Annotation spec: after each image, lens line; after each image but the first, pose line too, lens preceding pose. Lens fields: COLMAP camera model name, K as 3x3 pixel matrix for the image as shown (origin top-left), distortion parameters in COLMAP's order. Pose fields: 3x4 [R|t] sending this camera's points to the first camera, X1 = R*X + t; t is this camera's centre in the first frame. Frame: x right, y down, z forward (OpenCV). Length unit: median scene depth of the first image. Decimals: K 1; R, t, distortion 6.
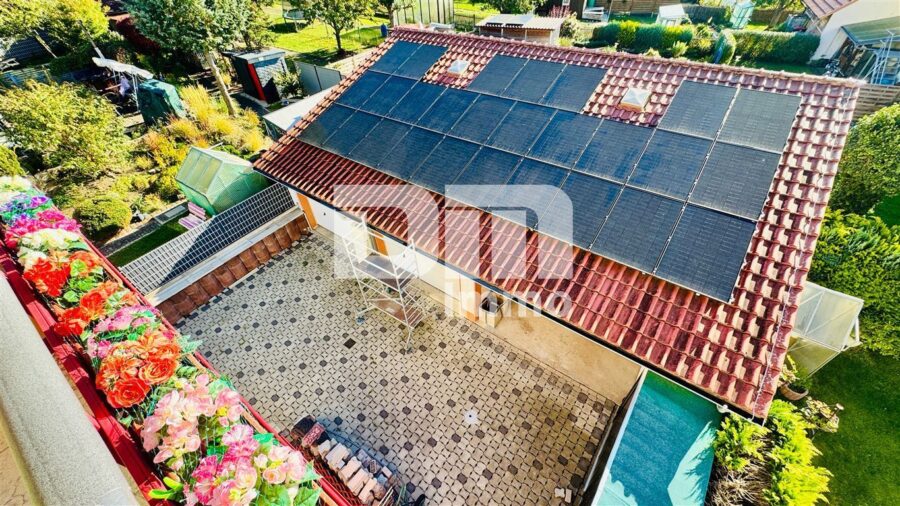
lens RADIAL K [[362.0, 0, 449.3], [0, 362.0, 256.1], [0, 0, 1]] dist [-0.002053, -0.000398]
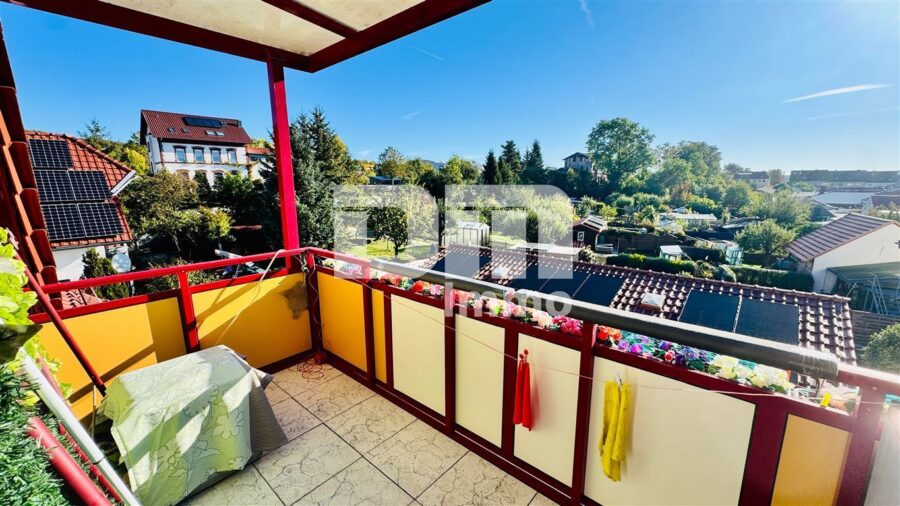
lens RADIAL K [[362.0, 0, 450.1], [0, 362.0, 252.7], [0, 0, 1]] dist [-0.002053, -0.000398]
pose [[0.994931, 0.061381, -0.079655, -0.048784], [-0.094448, 0.842343, -0.530602, 0.093011], [0.034528, 0.535435, 0.843870, -0.084878]]
